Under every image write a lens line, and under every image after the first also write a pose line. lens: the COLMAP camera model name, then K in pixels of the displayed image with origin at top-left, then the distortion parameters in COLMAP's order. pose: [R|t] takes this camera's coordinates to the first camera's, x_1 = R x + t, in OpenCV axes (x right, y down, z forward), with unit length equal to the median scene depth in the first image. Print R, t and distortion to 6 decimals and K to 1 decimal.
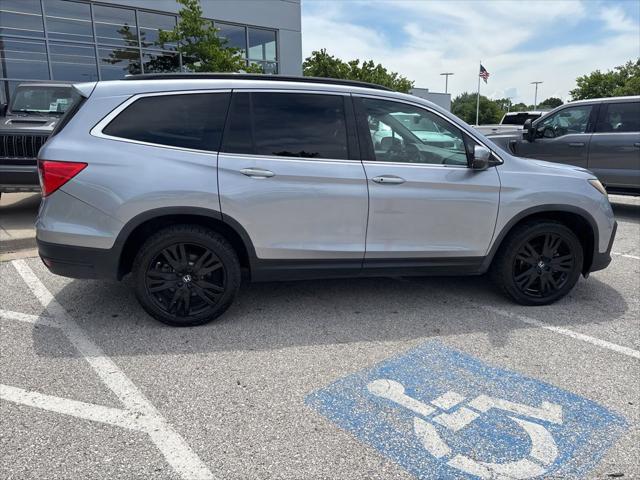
lens RADIAL K [[482.7, 0, 317.9], [0, 482.7, 240.4], [0, 0, 1]] dist [0.056186, -0.070458]
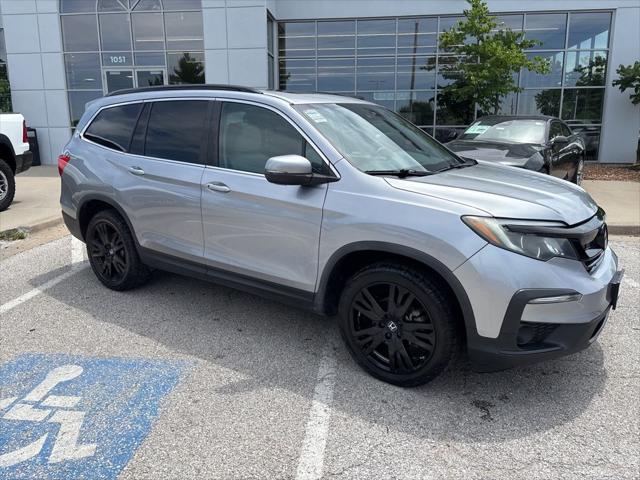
lens RADIAL K [[483.9, 0, 318.5], [0, 483.9, 236.1], [0, 0, 1]] dist [0.055864, -0.071462]
pose [[0.694409, 0.151776, -0.703392, 0.987440], [-0.159762, 0.985625, 0.054954, -0.115976], [0.701622, 0.074215, 0.708674, 0.473529]]
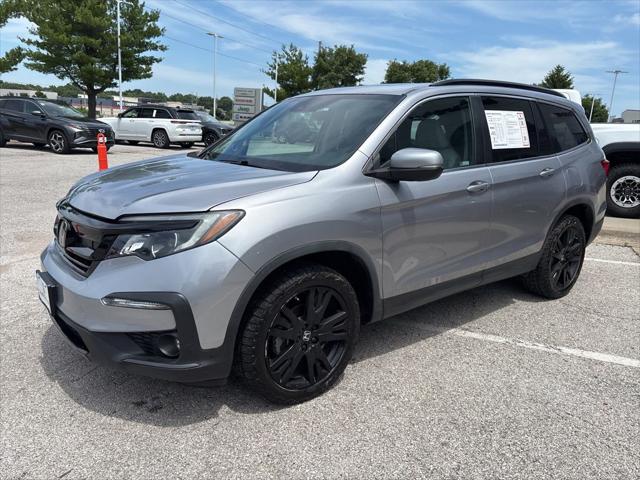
lens RADIAL K [[483.9, 0, 318.5], [0, 483.9, 236.1], [0, 0, 1]] dist [0.055864, -0.071462]
pose [[-0.880551, 0.064151, -0.469589, 0.745642], [-0.152662, 0.899602, 0.409159, -0.502190], [0.448691, 0.431974, -0.782352, 2.162923]]
